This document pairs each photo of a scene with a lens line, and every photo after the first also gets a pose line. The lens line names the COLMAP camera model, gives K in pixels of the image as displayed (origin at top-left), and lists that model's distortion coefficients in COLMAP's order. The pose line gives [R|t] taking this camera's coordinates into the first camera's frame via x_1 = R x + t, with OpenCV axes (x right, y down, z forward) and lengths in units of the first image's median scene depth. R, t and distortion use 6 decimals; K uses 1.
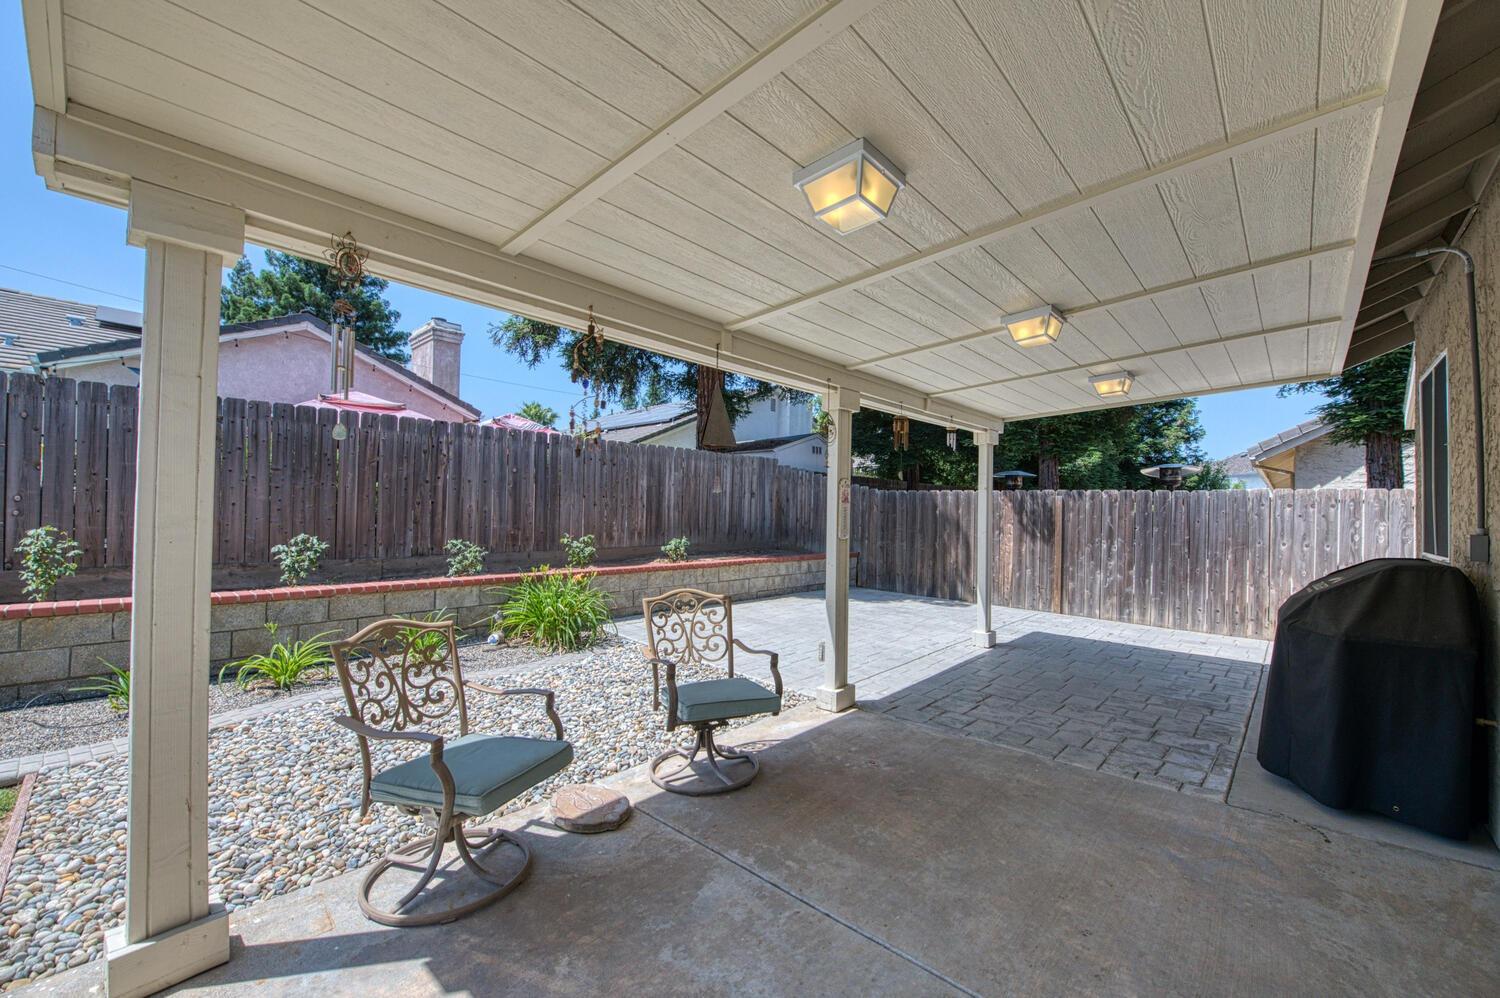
lens RADIAL K [[605.2, 0, 725.8], [0, 605.2, 494.0], [0, 0, 1]] dist [-0.002931, -0.004590]
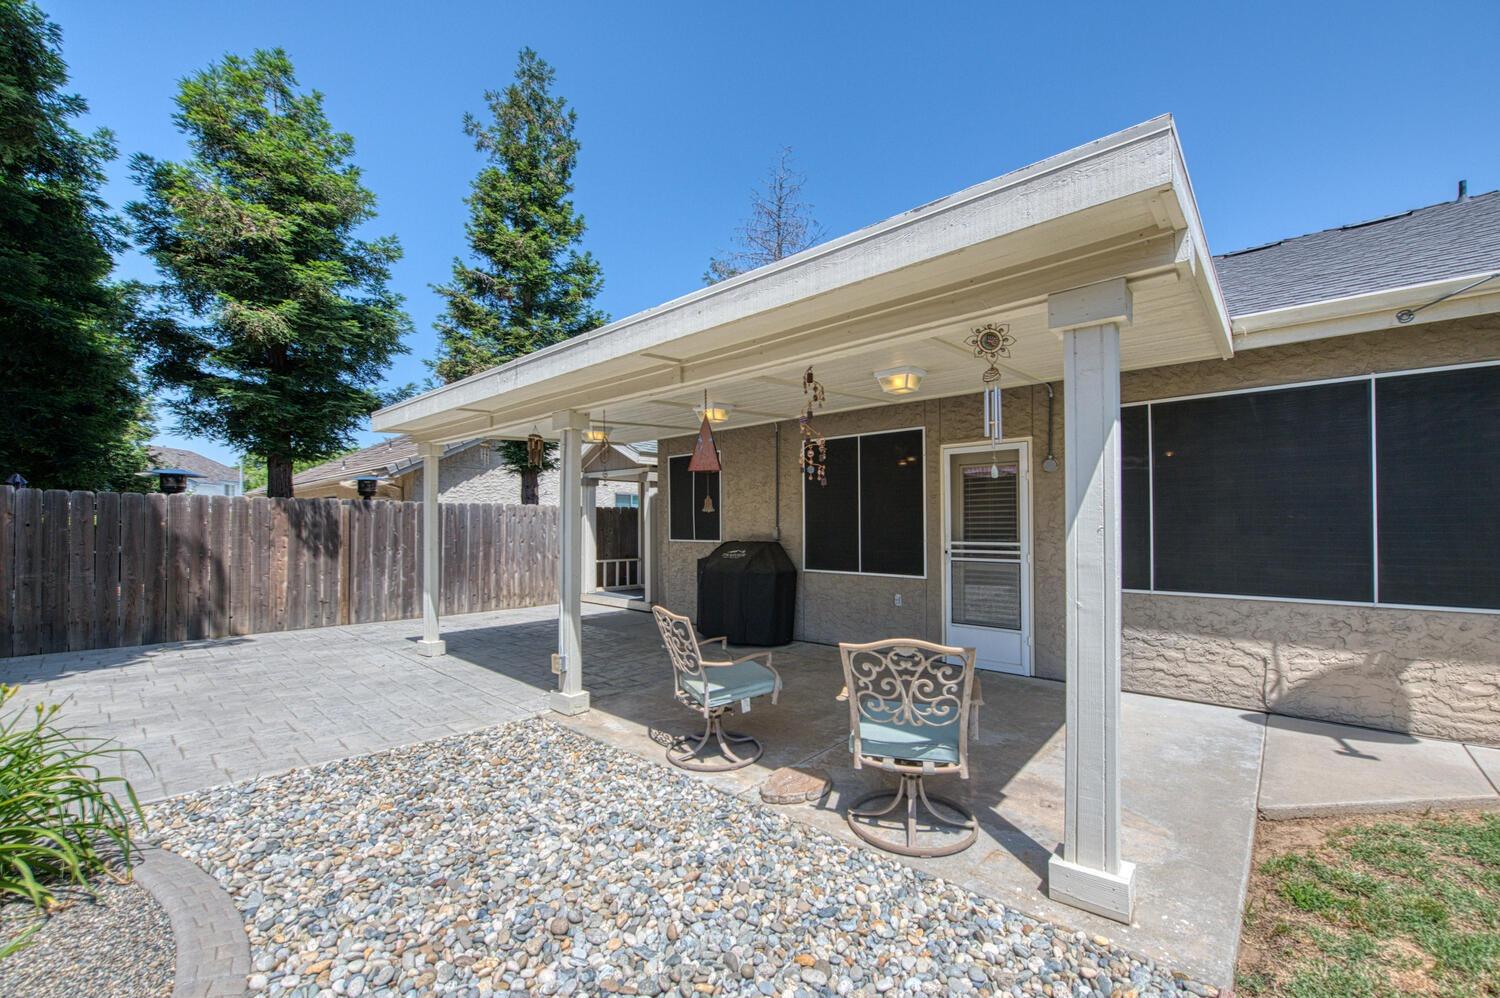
lens RADIAL K [[605.2, 0, 776.2], [0, 605.2, 520.0], [0, 0, 1]] dist [-0.002931, -0.004590]
pose [[-0.029270, -0.016328, 0.999438, -0.449030], [-0.025593, 0.999551, 0.015580, -0.005139], [-0.999244, -0.025123, -0.029674, 0.344757]]
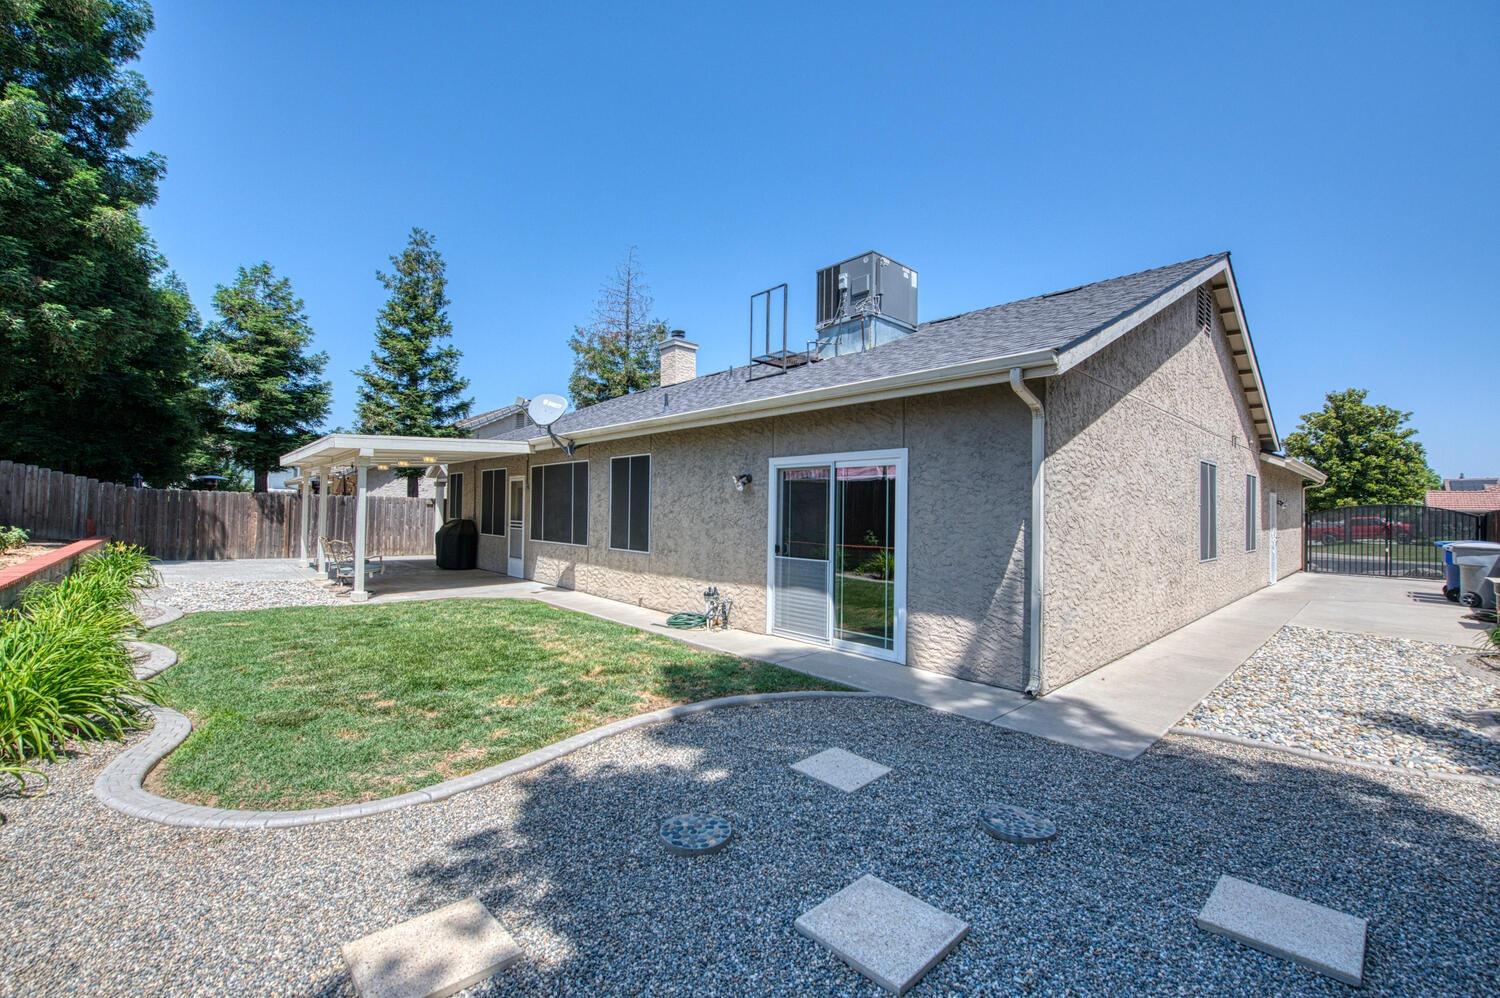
lens RADIAL K [[605.2, 0, 765.8], [0, 605.2, 500.3], [0, 0, 1]] dist [-0.002931, -0.004590]
pose [[0.064259, -0.002842, 0.997929, -1.264069], [-0.045069, 0.998967, 0.005747, -0.064515], [-0.996915, -0.045345, 0.064065, -0.624636]]
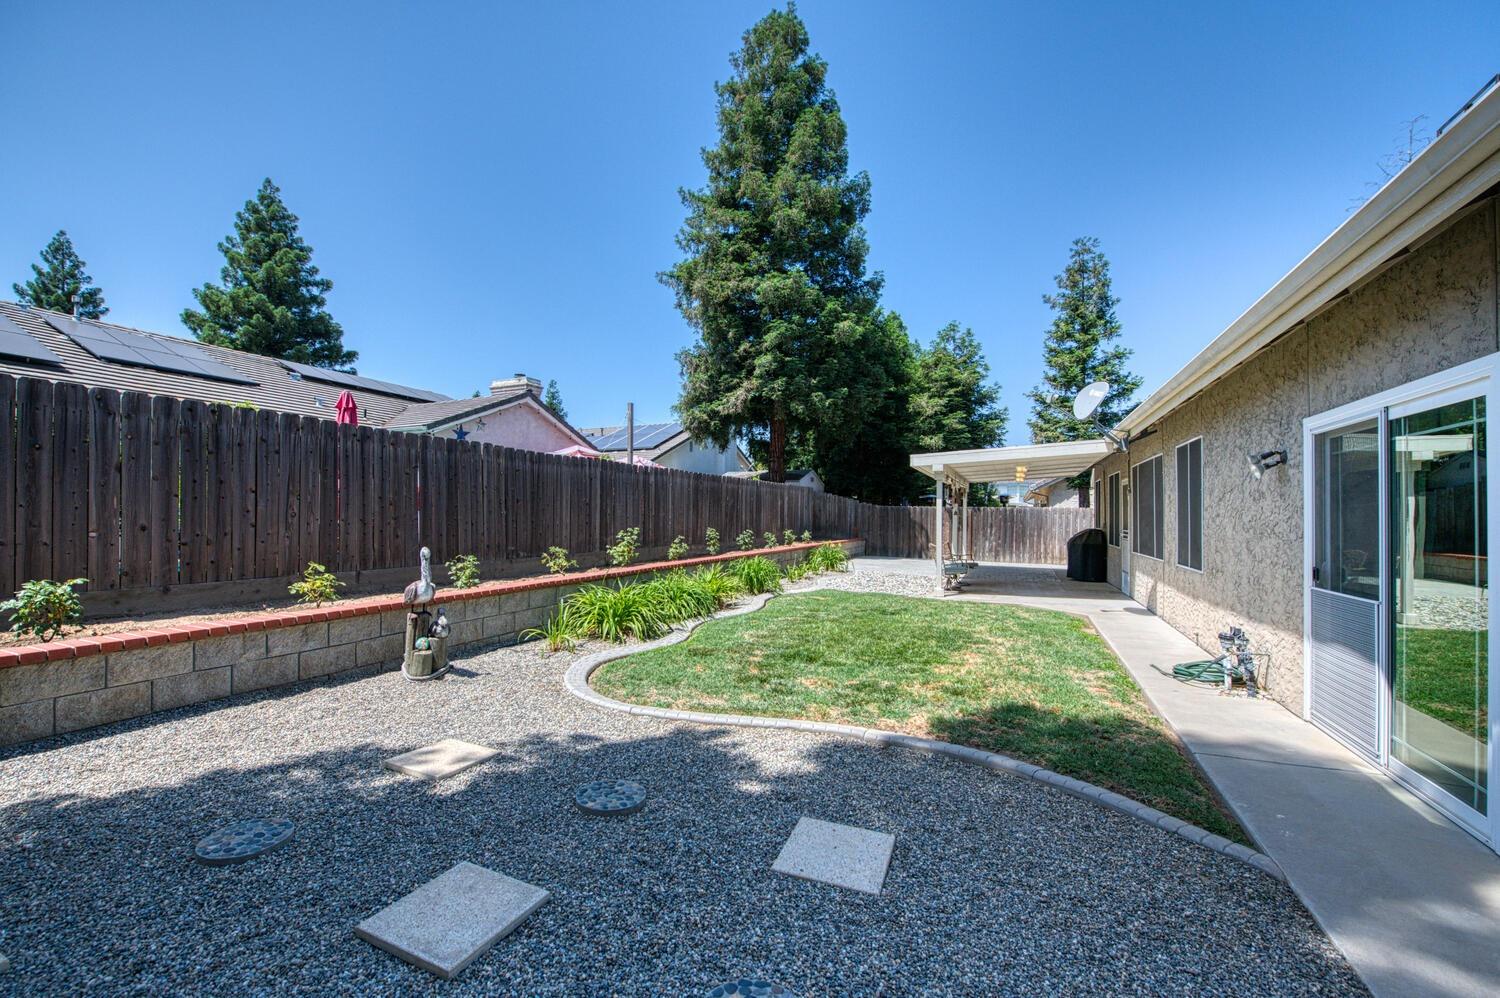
lens RADIAL K [[605.2, 0, 744.8], [0, 605.2, 507.6], [0, 0, 1]] dist [-0.002931, -0.004590]
pose [[0.946992, -0.010648, 0.321081, -1.009330], [0.003657, 0.999743, 0.022368, -0.058568], [-0.321236, -0.020009, 0.946788, -0.897521]]
